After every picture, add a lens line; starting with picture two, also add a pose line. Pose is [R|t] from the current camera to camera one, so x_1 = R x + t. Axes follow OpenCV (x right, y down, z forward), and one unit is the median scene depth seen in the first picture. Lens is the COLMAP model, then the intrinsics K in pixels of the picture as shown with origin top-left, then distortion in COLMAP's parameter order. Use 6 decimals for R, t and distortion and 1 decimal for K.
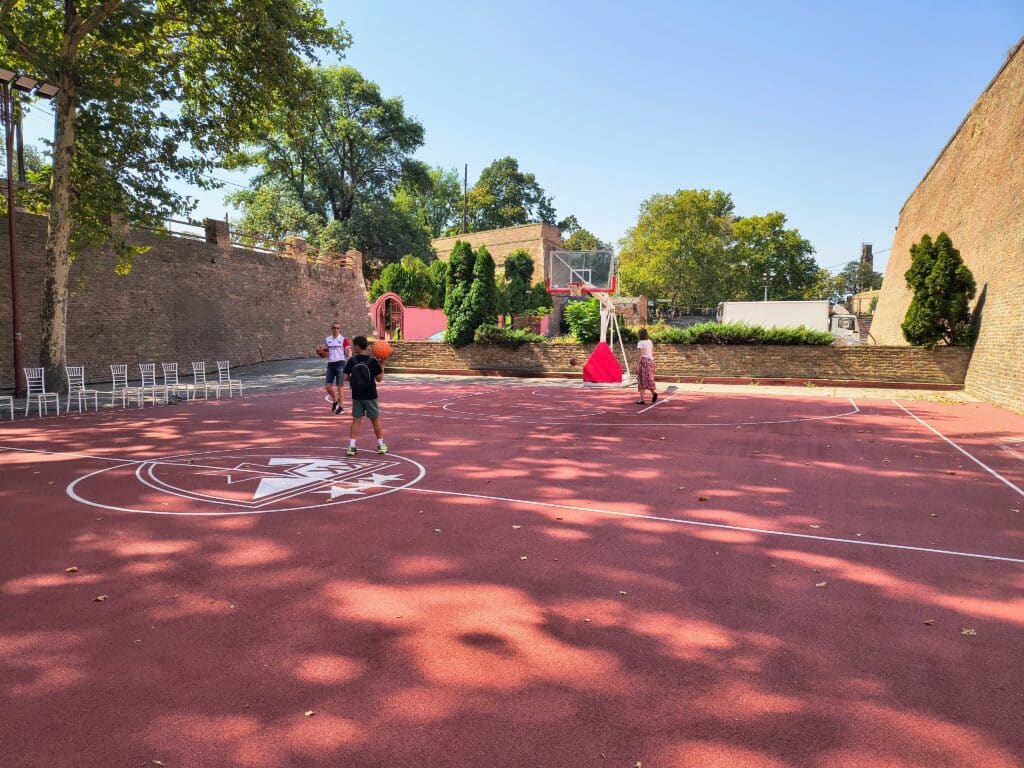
lens RADIAL K [[684.6, 0, 506.1], [0, 684.6, 382.8], [0, 0, 1]] dist [0.013054, -0.011998]
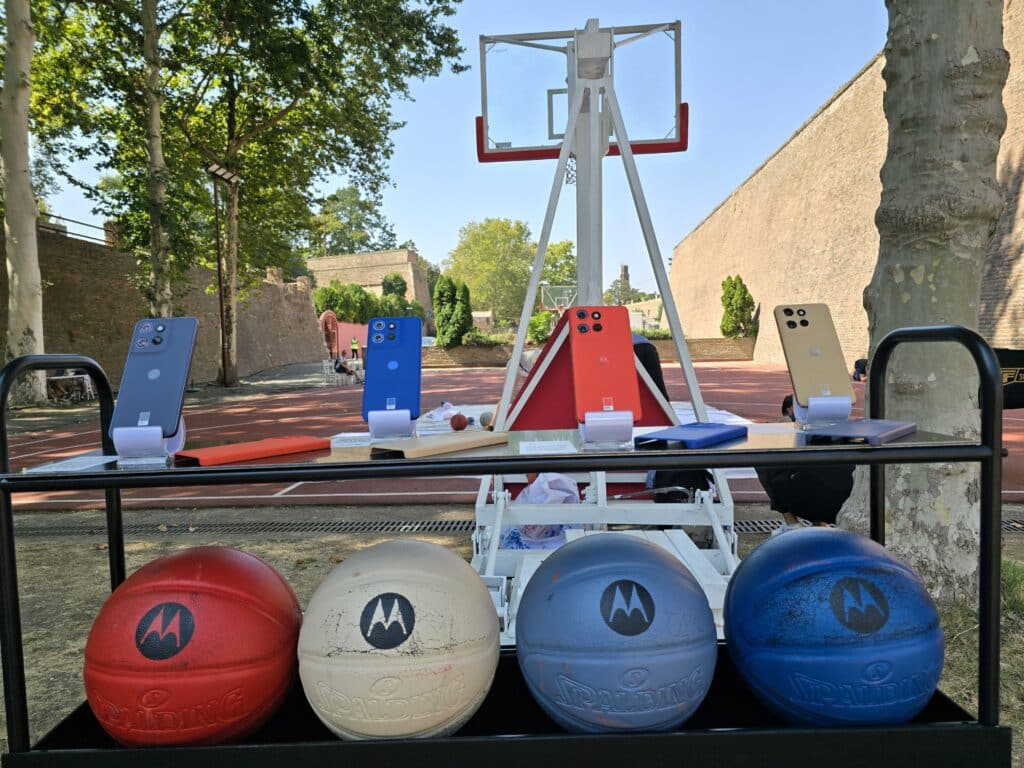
lens RADIAL K [[695.3, 0, 517.2], [0, 695.3, 388.2], [0, 0, 1]] dist [0.080706, -0.000448]
pose [[0.933806, -0.052291, 0.353937, -0.454482], [0.056554, 0.998398, -0.001703, 0.039551], [-0.353281, 0.021607, 0.935268, -0.410411]]
